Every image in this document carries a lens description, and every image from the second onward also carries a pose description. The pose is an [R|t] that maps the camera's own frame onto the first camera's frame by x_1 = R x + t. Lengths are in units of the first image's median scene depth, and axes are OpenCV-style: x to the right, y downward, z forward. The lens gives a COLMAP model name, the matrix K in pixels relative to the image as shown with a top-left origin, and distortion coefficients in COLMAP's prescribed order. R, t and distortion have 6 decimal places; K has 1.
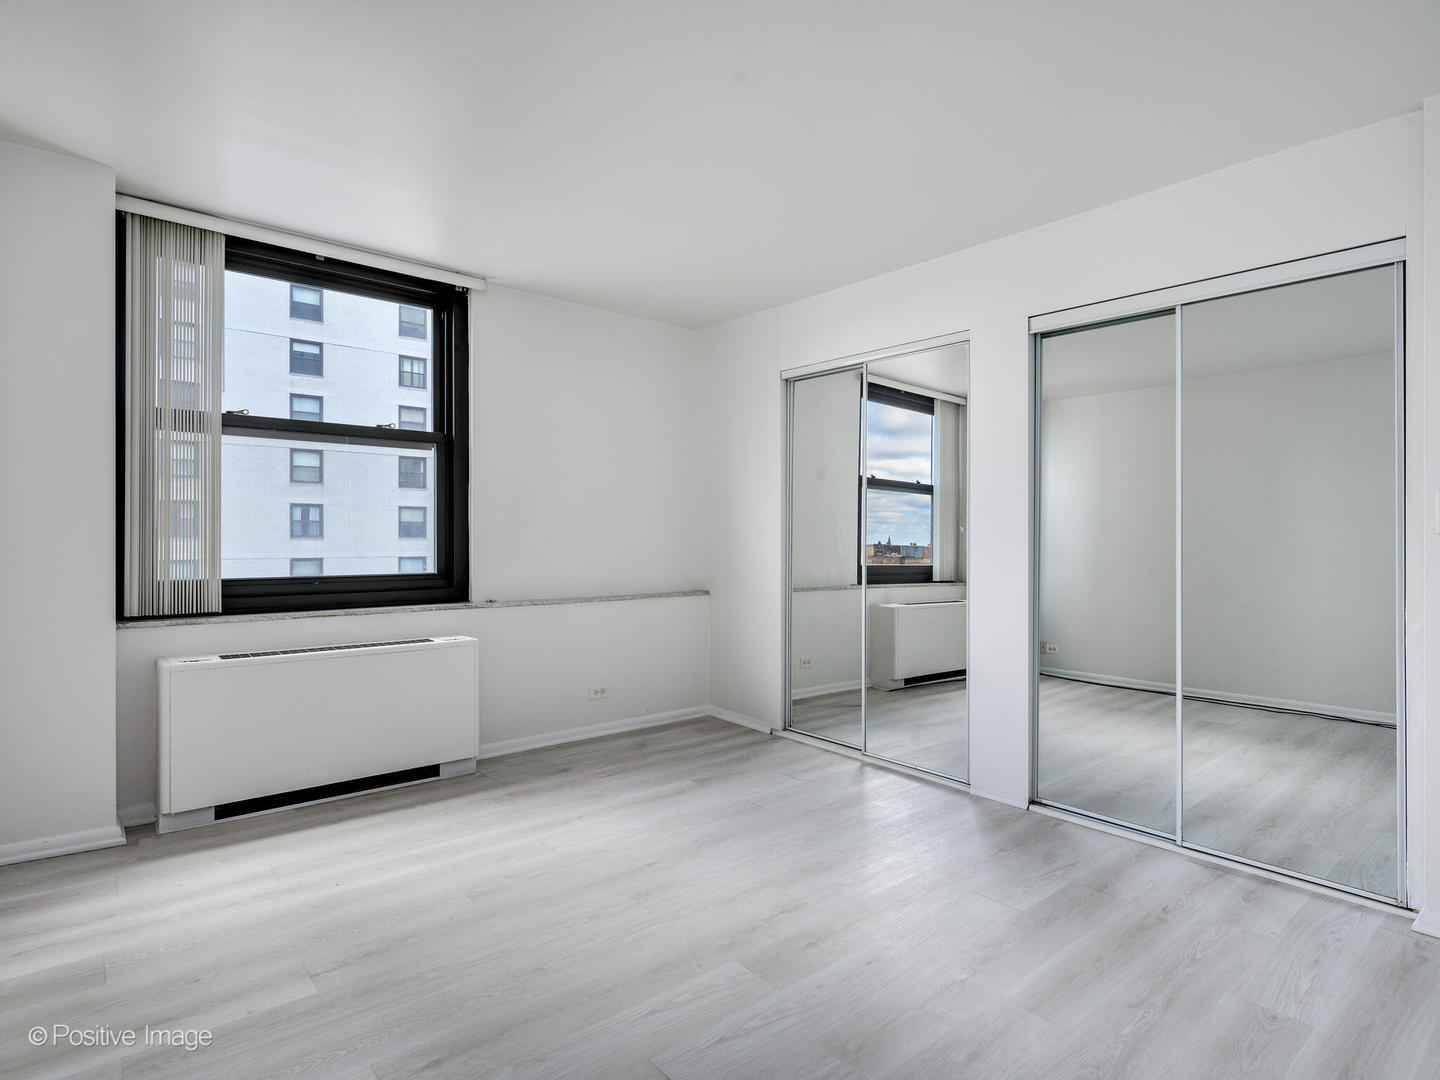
lens RADIAL K [[785.6, 0, 720.3], [0, 785.6, 529.7], [0, 0, 1]] dist [-0.009534, -0.003833]
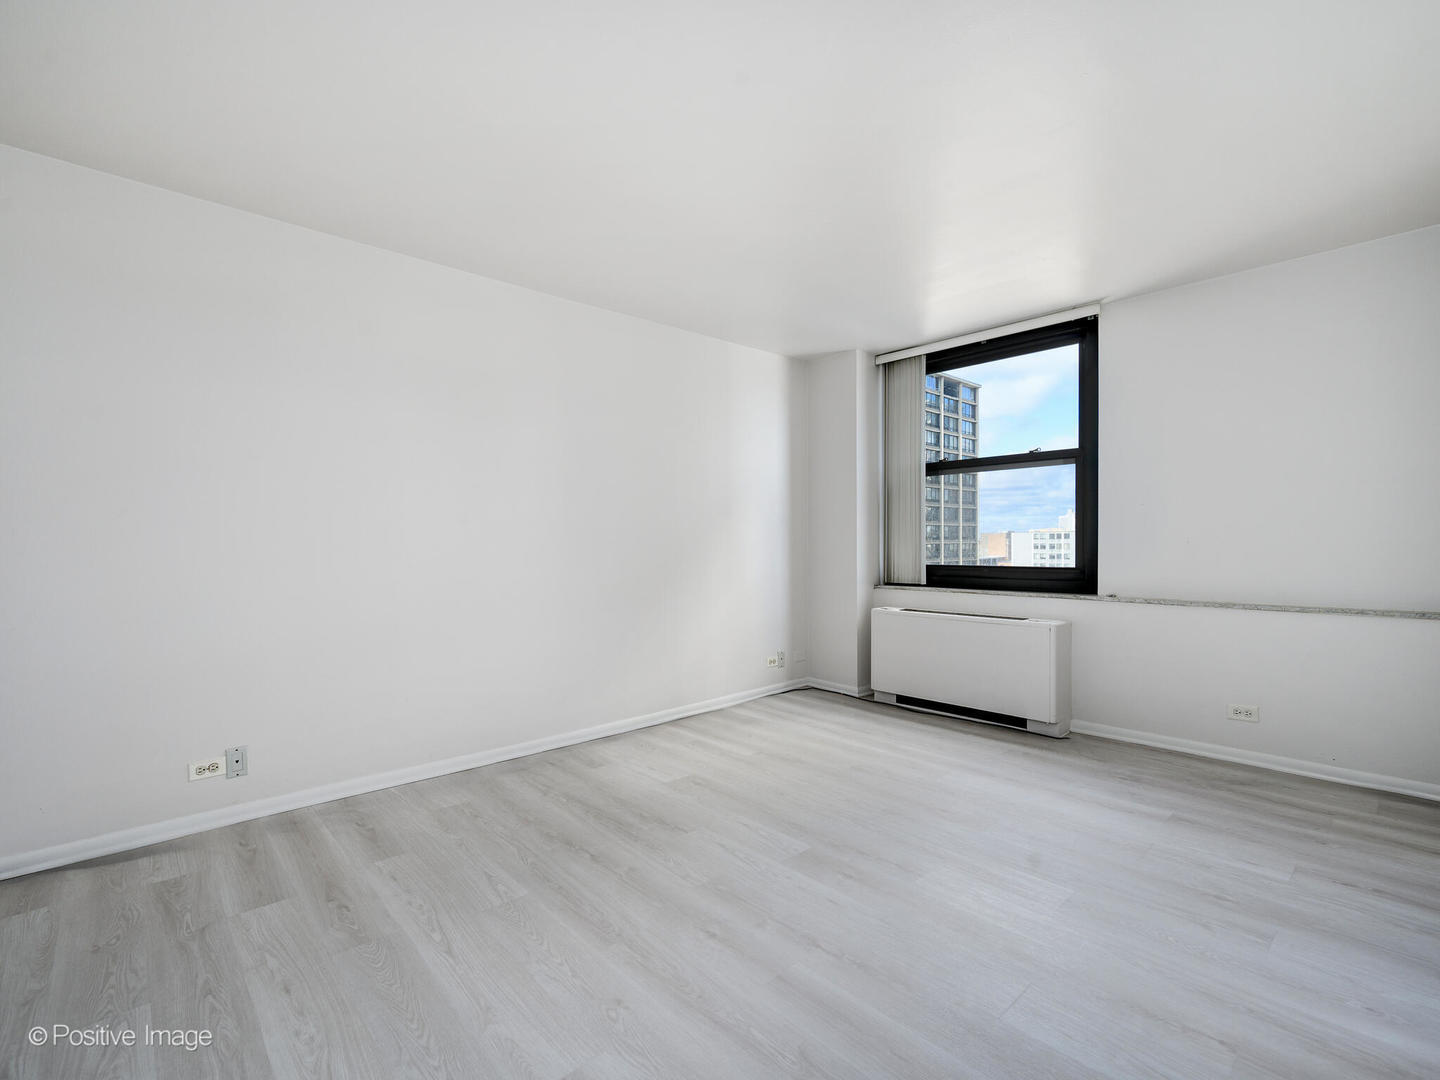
lens RADIAL K [[657.5, 0, 689.6], [0, 657.5, 537.4], [0, 0, 1]] dist [-0.002290, 0.002977]
pose [[0.004193, -0.007037, -0.999966, 0.684489], [0.020589, 0.999764, -0.006949, 0.004685], [0.999779, -0.020559, 0.004337, 0.457206]]
